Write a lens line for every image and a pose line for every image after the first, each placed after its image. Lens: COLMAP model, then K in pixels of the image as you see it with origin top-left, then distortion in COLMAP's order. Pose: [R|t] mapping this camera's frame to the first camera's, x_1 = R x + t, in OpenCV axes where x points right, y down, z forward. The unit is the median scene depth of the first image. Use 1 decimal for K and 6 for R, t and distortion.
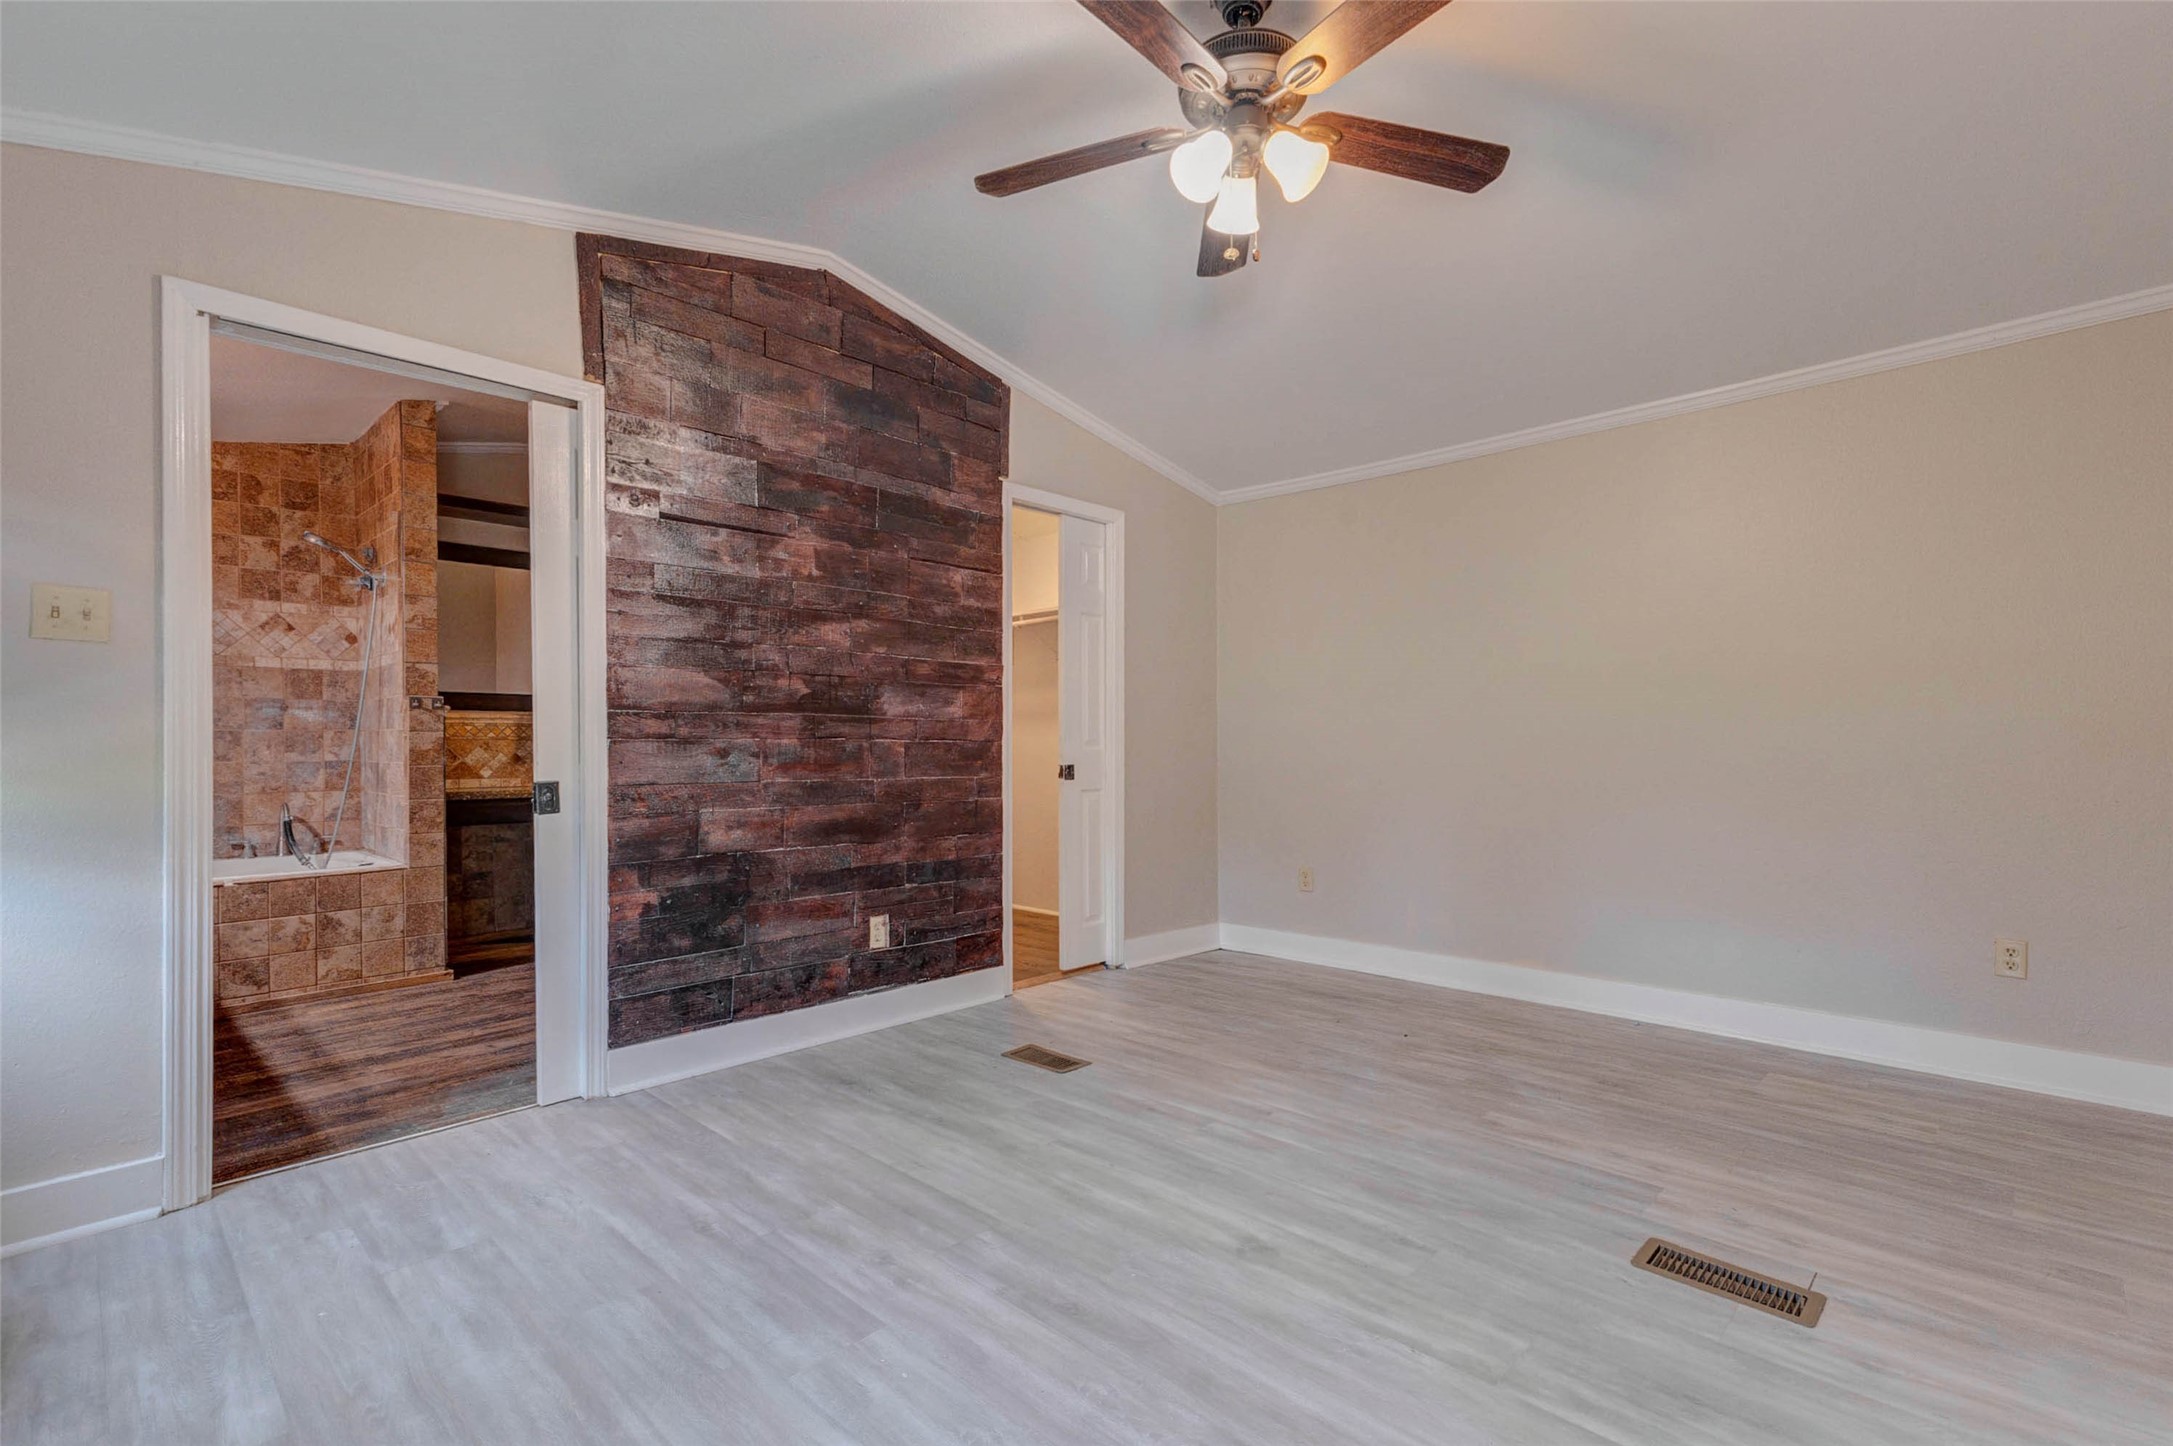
lens RADIAL K [[955.2, 0, 1067.9], [0, 955.2, 737.2], [0, 0, 1]] dist [0.011274, -0.002723]
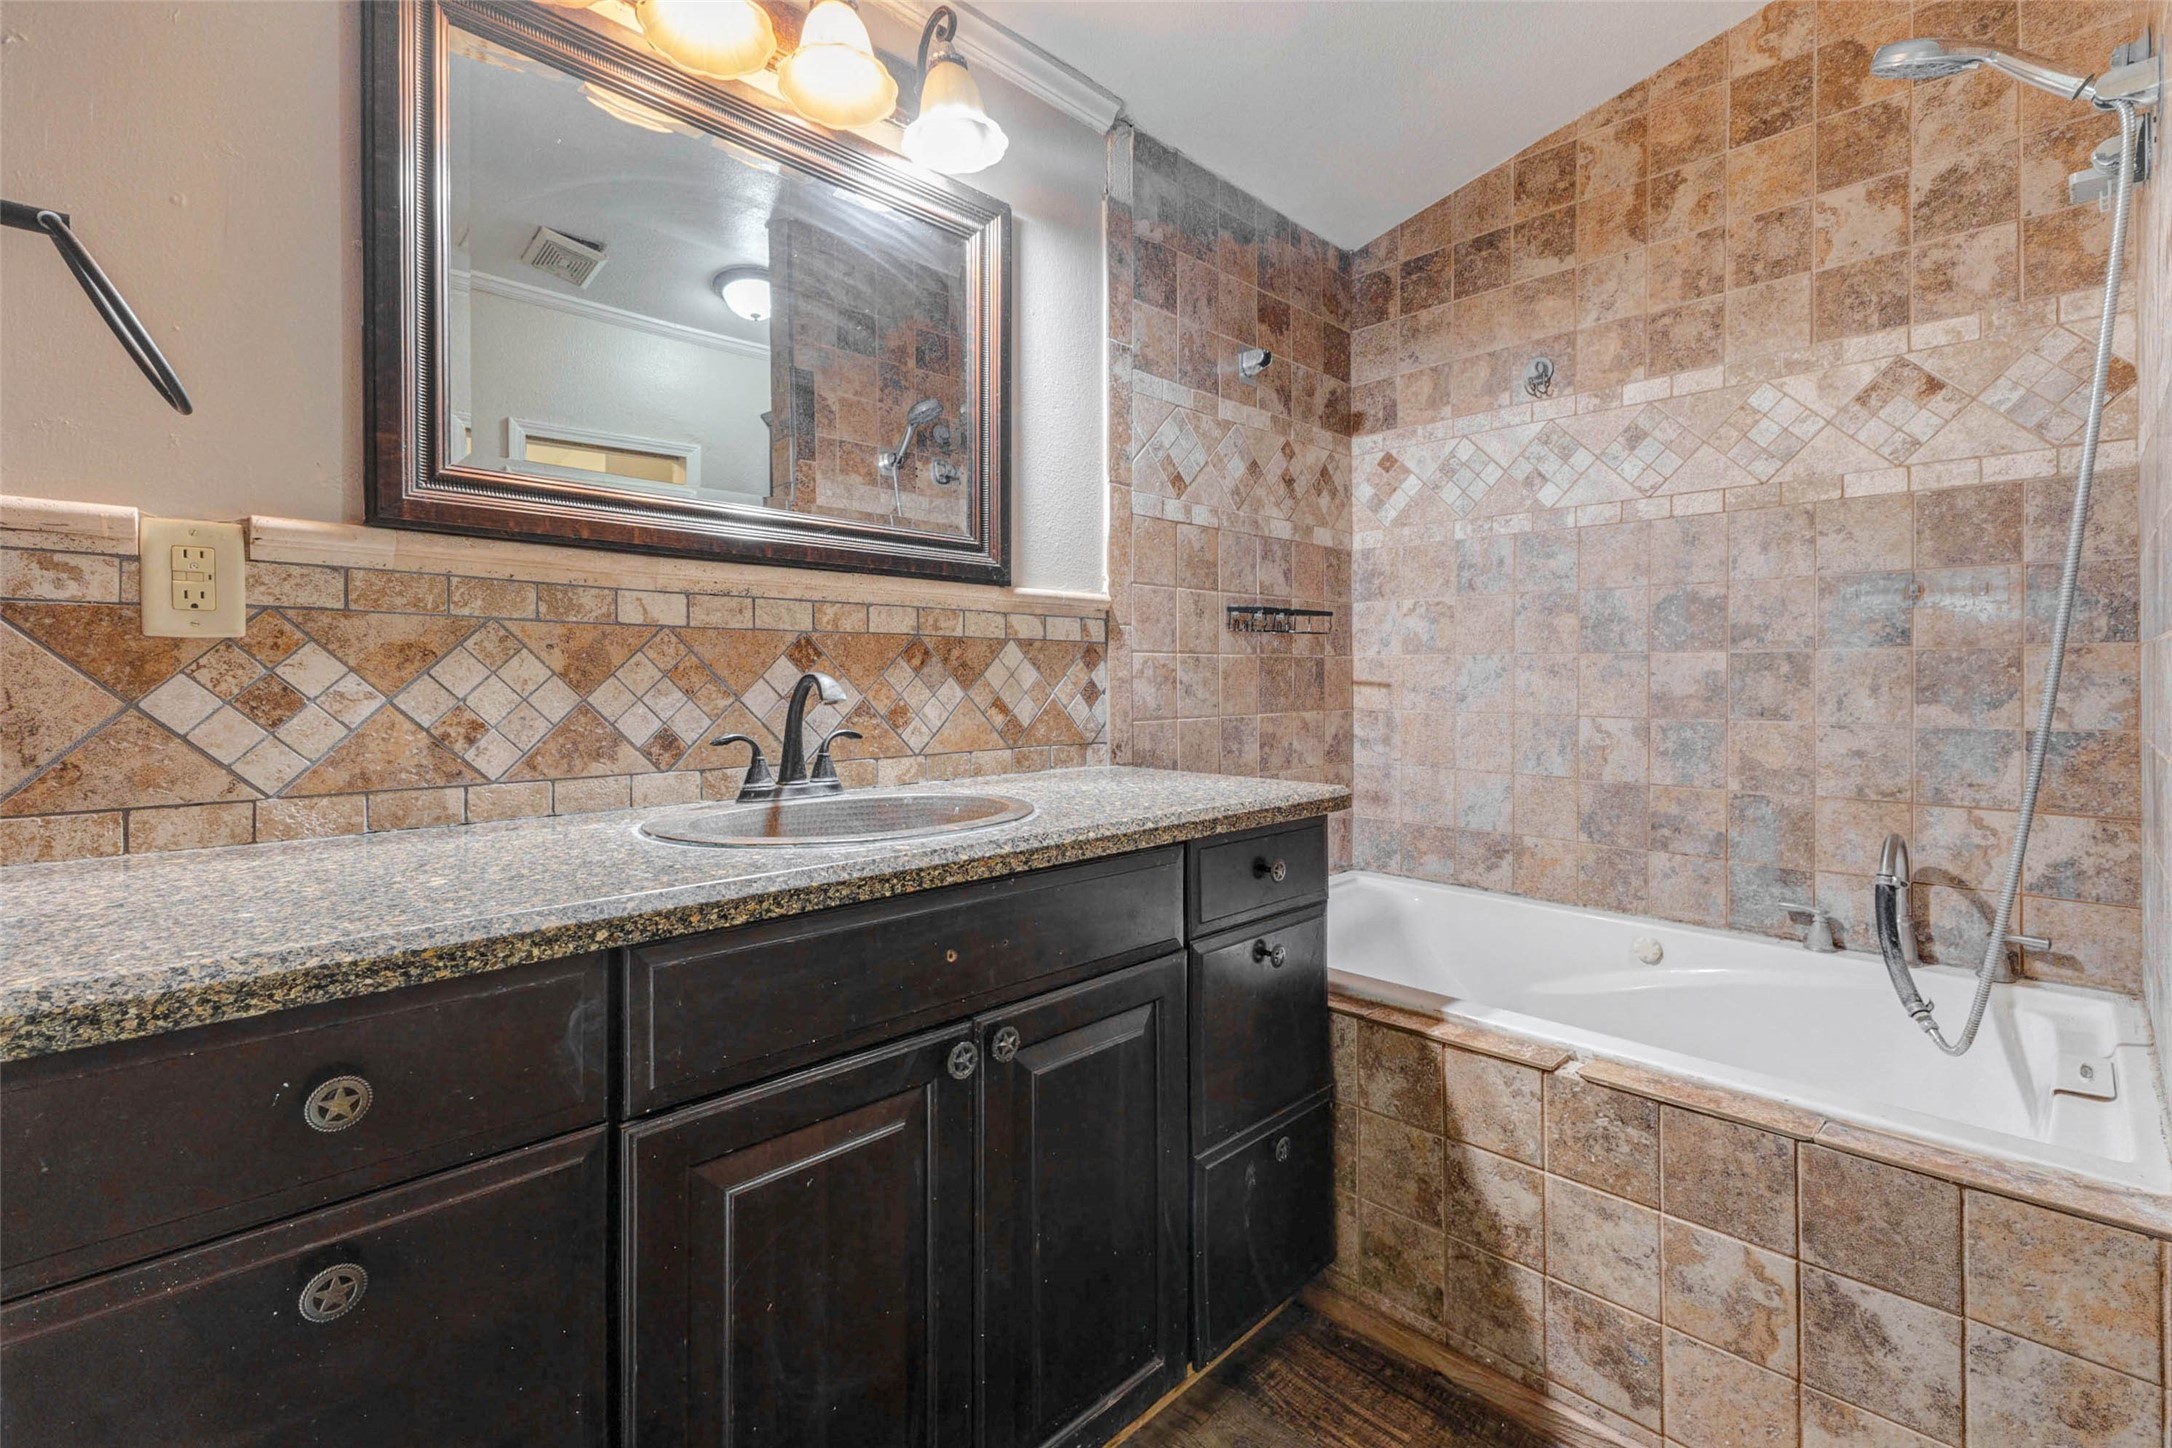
lens RADIAL K [[954.7, 0, 1105.7], [0, 954.7, 688.3], [0, 0, 1]] dist [0.011274, -0.002723]
pose [[-0.023646, 0.020219, -0.999516, -0.412985], [0.012275, 0.999726, 0.019933, -0.002697], [0.999645, -0.011798, -0.023888, 0.680657]]
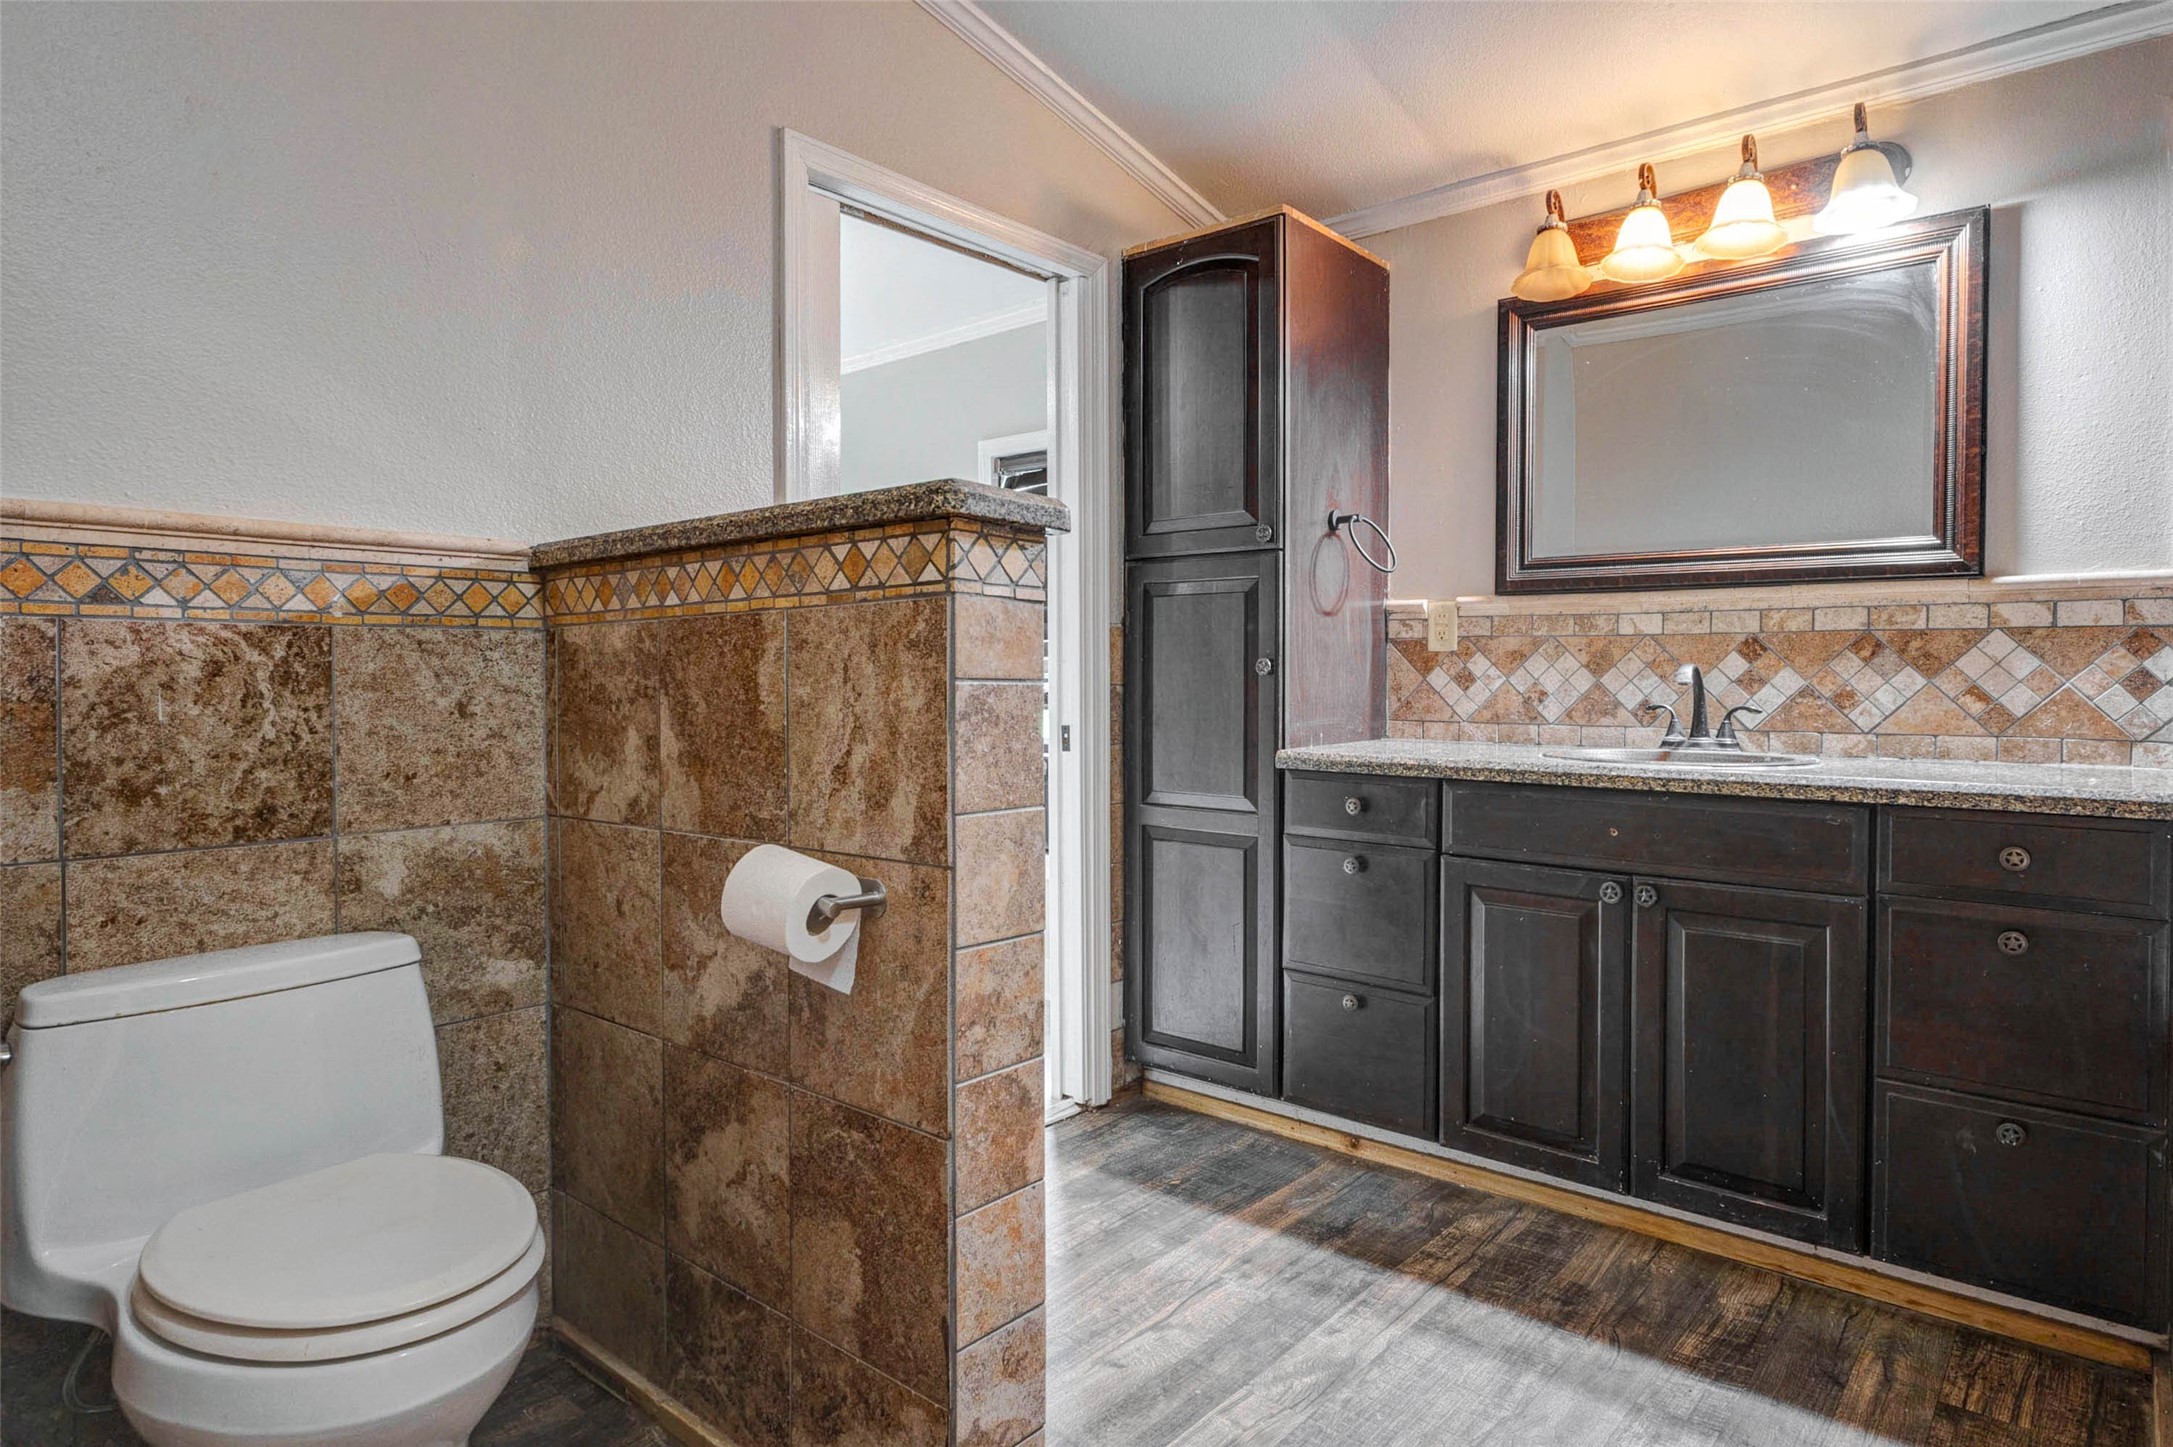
lens RADIAL K [[1249.0, 0, 1086.2], [0, 1249.0, 710.7], [0, 0, 1]] dist [-0.002016, -0.000391]
pose [[-0.998843, 0.013109, -0.046263, -0.403858], [0.012158, 0.999711, 0.020762, 0.003266], [0.046522, 0.020176, -0.998713, 1.127795]]
